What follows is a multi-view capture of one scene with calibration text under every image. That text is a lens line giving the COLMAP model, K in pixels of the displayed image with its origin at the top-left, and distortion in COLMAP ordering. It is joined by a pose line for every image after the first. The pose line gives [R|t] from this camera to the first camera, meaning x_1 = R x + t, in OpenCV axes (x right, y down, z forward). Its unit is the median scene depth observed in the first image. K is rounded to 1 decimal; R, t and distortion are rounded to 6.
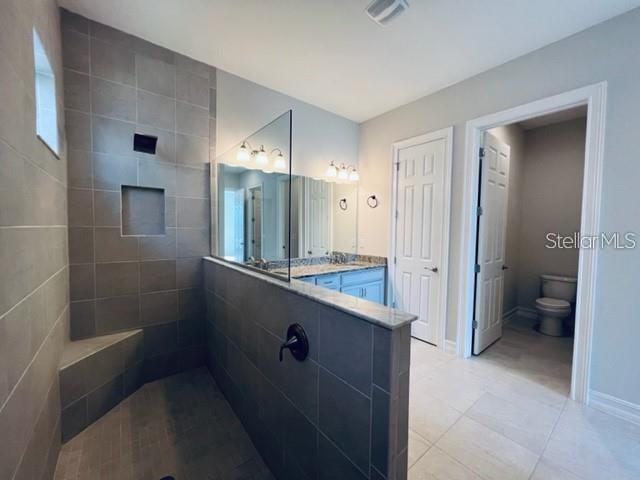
lens RADIAL K [[257.3, 0, 318.1], [0, 257.3, 239.3], [0, 0, 1]] dist [0.000499, 0.000178]
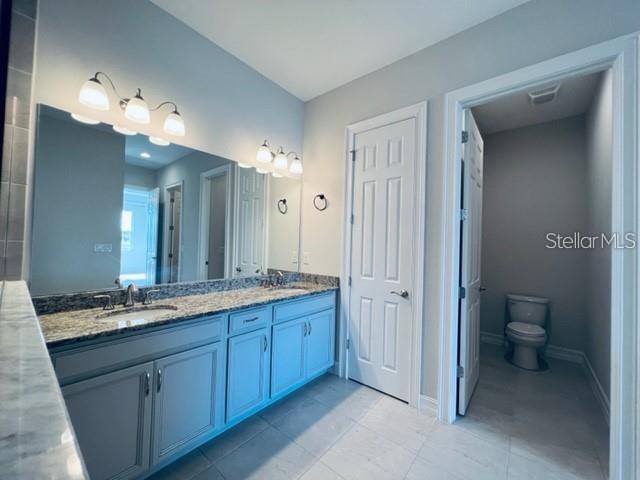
lens RADIAL K [[257.3, 0, 318.1], [0, 257.3, 239.3], [0, 0, 1]] dist [0.000499, 0.000178]
pose [[0.978737, 0.019433, 0.204197, 0.049083], [-0.007056, 0.998103, -0.061168, 0.006872], [-0.204998, 0.058426, 0.977017, 0.251055]]
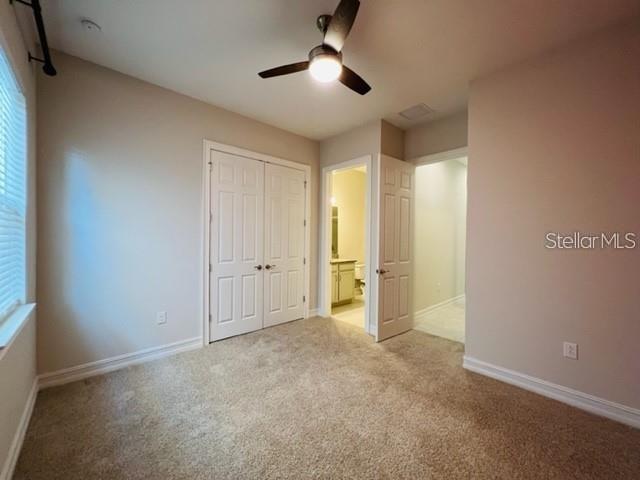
lens RADIAL K [[255.0, 0, 319.7], [0, 255.0, 238.6], [0, 0, 1]] dist [0.000799, -0.000051]
pose [[-0.073244, -0.025136, 0.996997, -0.542321], [0.045743, 0.998546, 0.028536, -0.026289], [-0.996264, 0.047696, -0.071988, 0.574425]]
